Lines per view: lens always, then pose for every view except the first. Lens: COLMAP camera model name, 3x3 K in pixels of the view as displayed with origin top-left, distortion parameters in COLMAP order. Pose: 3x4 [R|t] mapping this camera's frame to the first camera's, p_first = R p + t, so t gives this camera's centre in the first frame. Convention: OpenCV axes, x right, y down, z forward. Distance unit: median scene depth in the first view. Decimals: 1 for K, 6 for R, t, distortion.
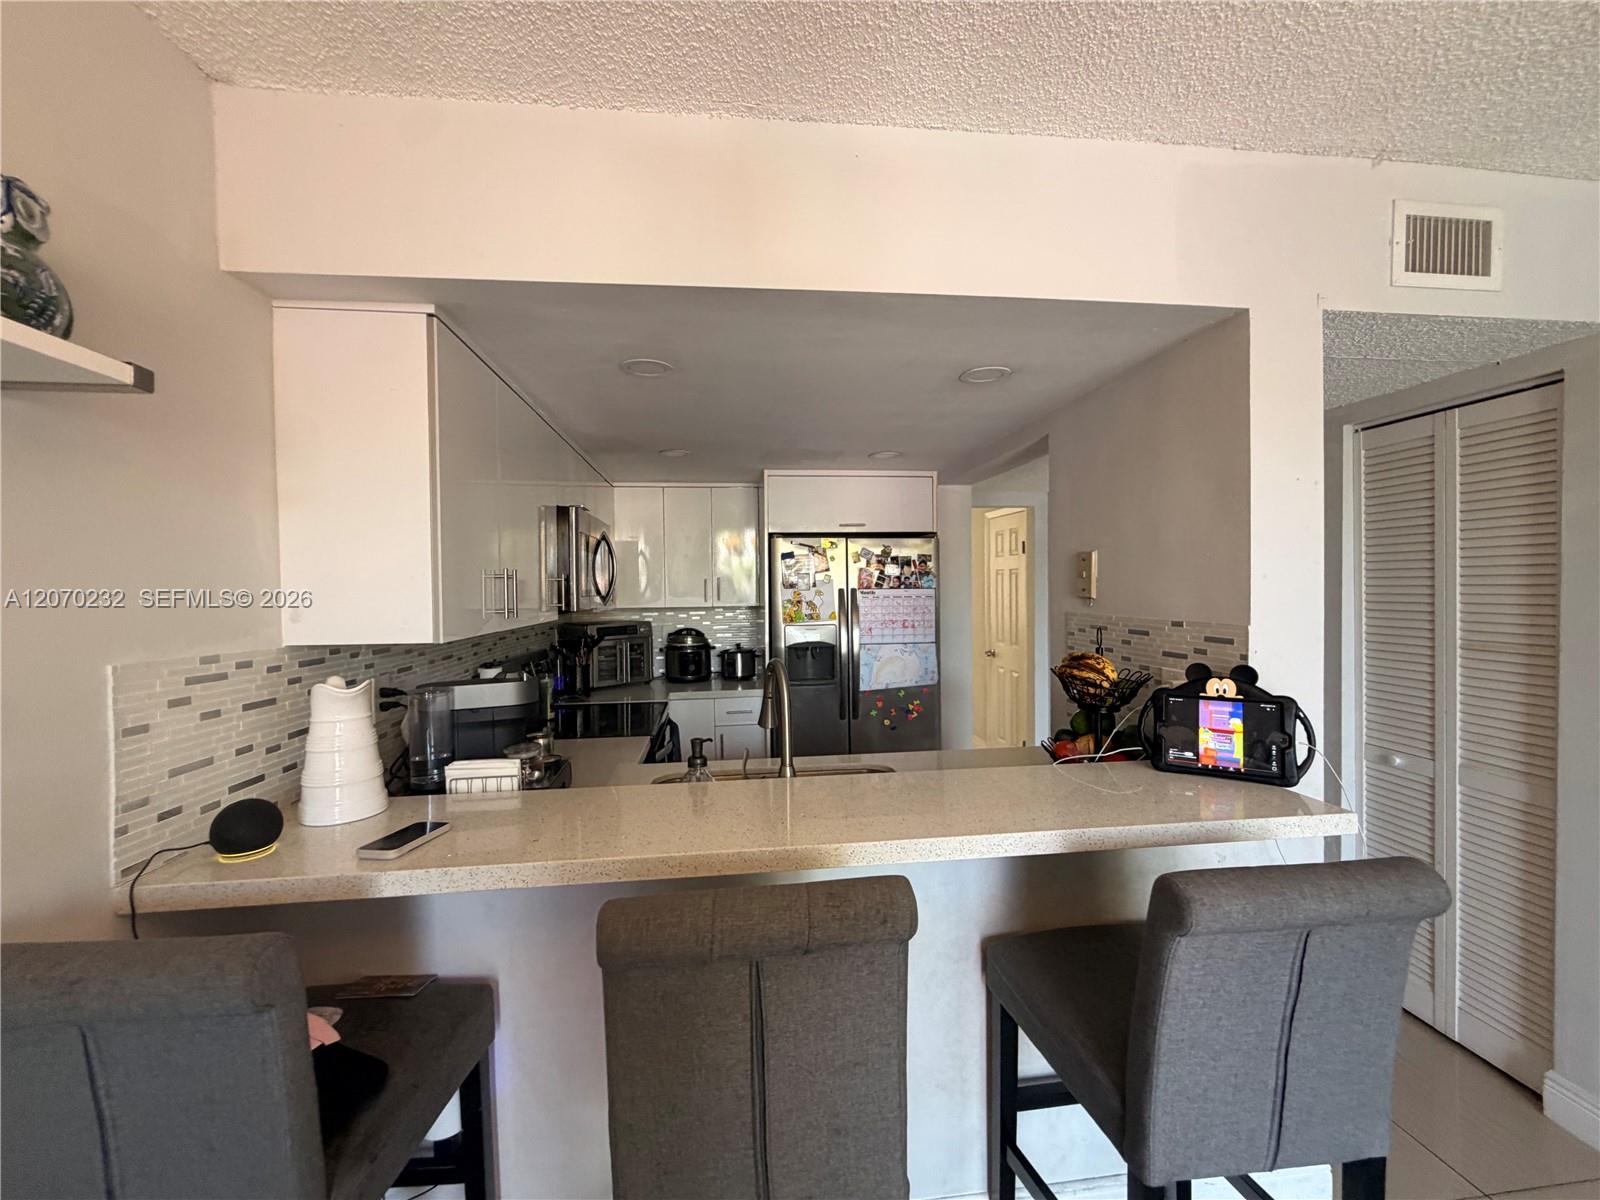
lens RADIAL K [[642.5, 0, 804.2], [0, 642.5, 600.8], [0, 0, 1]] dist [0.002237, -0.002633]
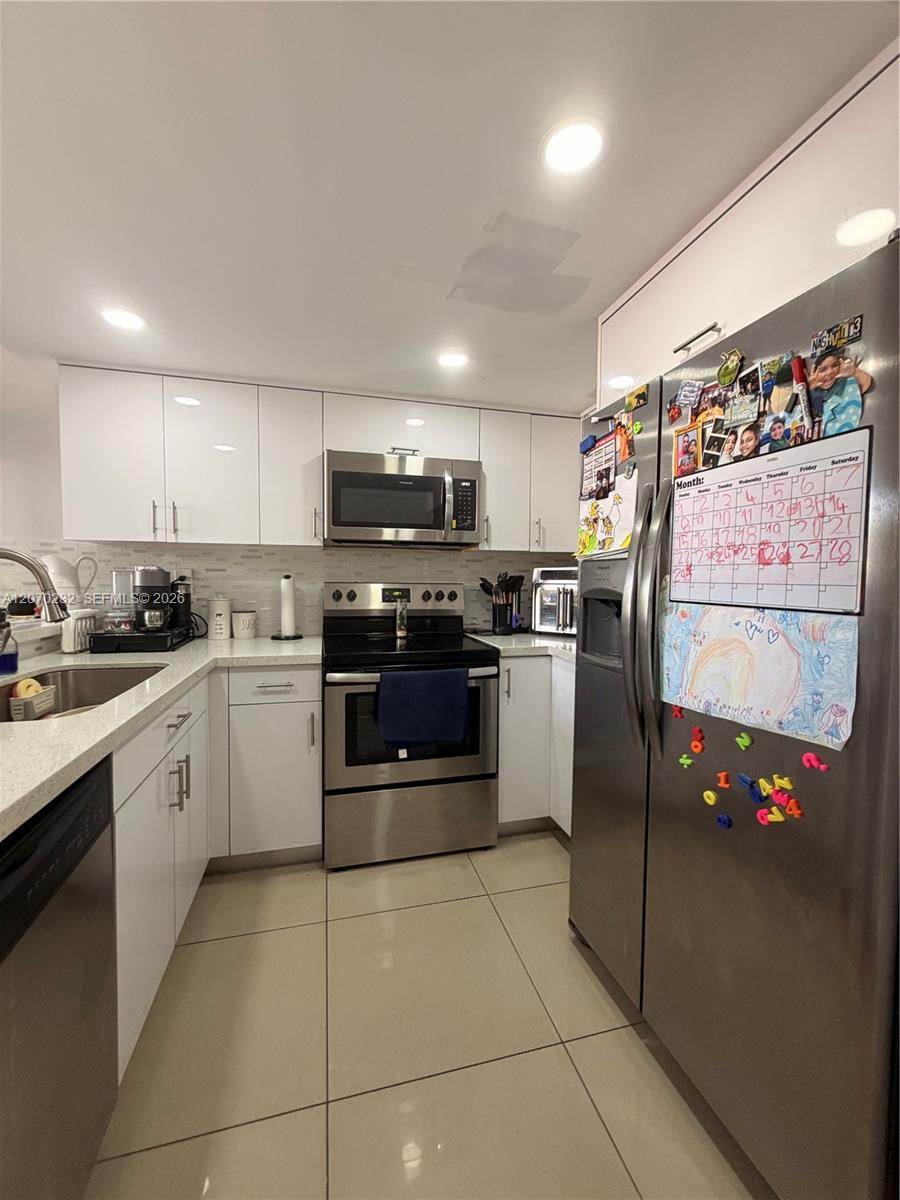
lens RADIAL K [[481.9, 0, 449.6], [0, 481.9, 599.2], [0, 0, 1]] dist [0.002237, -0.002633]
pose [[0.128899, 0.056852, -0.990027, 0.402795], [-0.031937, 0.998075, 0.053156, 0.053122], [0.991143, 0.024767, 0.130467, 0.794476]]
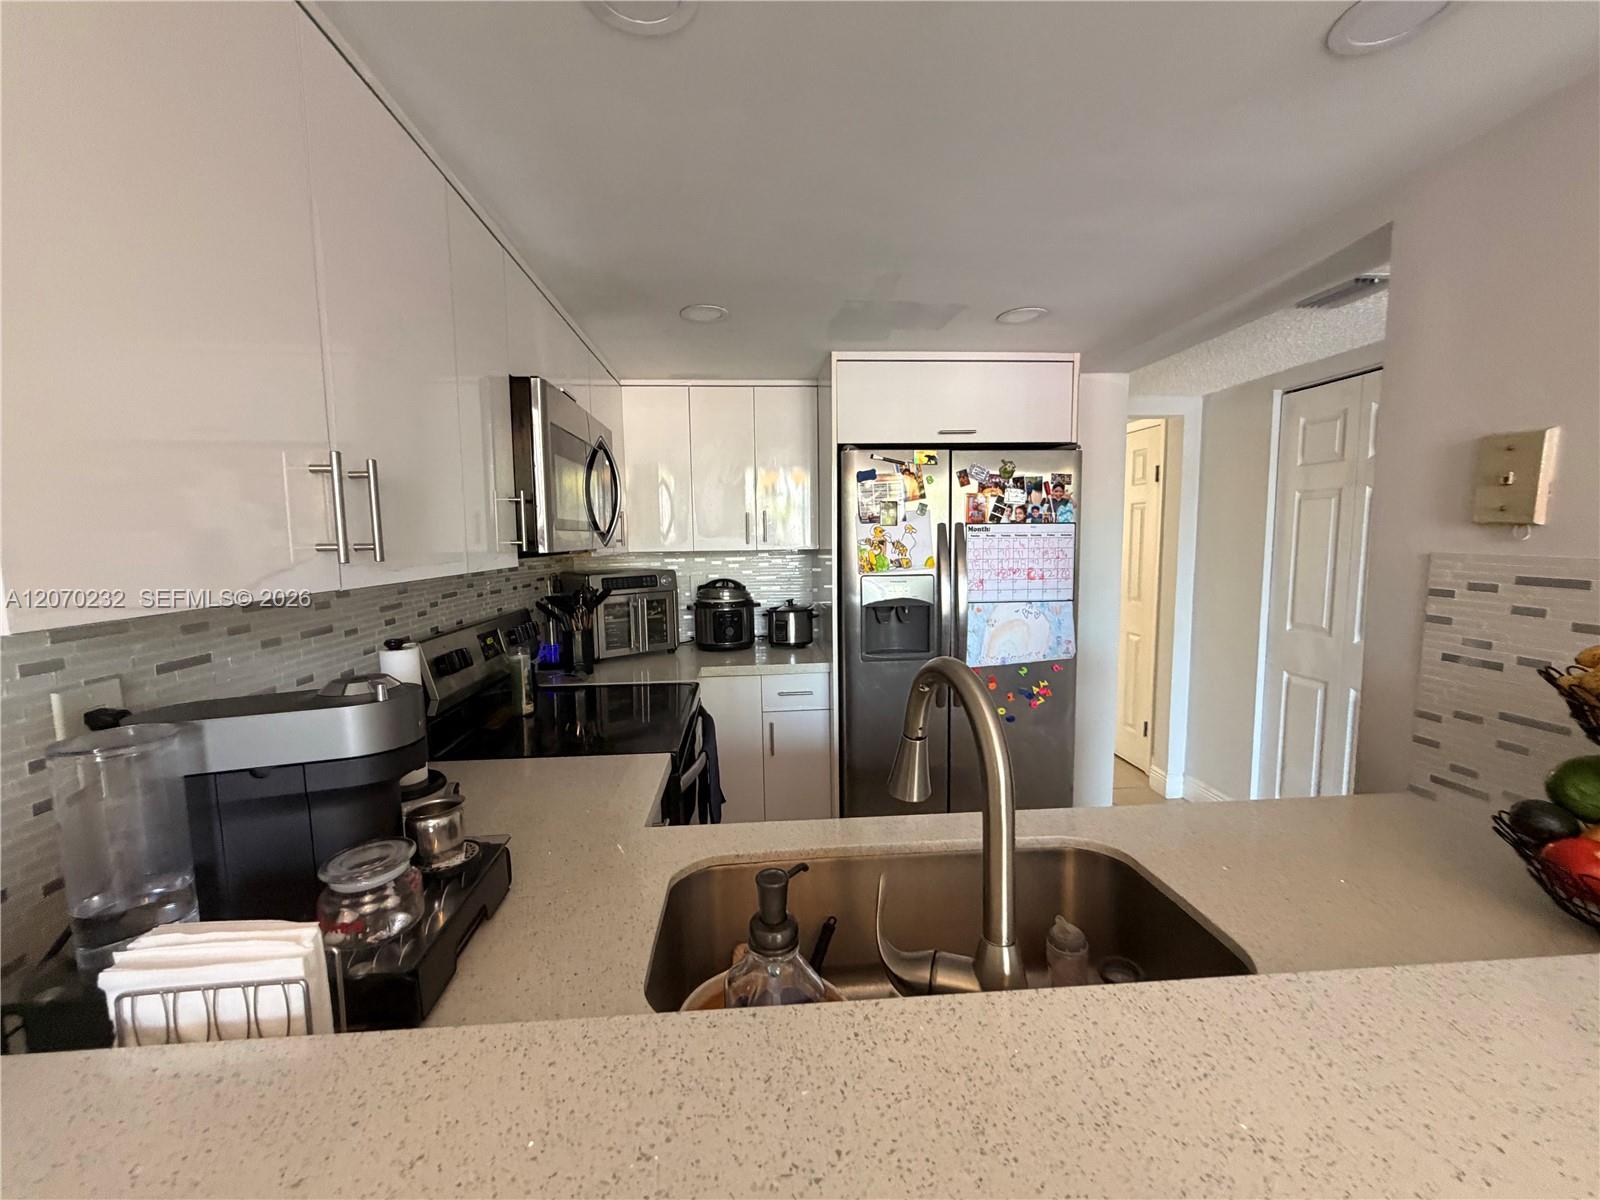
lens RADIAL K [[642.5, 0, 802.7], [0, 642.5, 602.5], [0, 0, 1]] dist [0.002237, -0.002633]
pose [[0.998826, 0.004050, -0.048269, -0.059071], [-0.000050, 0.996585, 0.082577, 0.009188], [0.048438, -0.082478, 0.995415, 0.284503]]
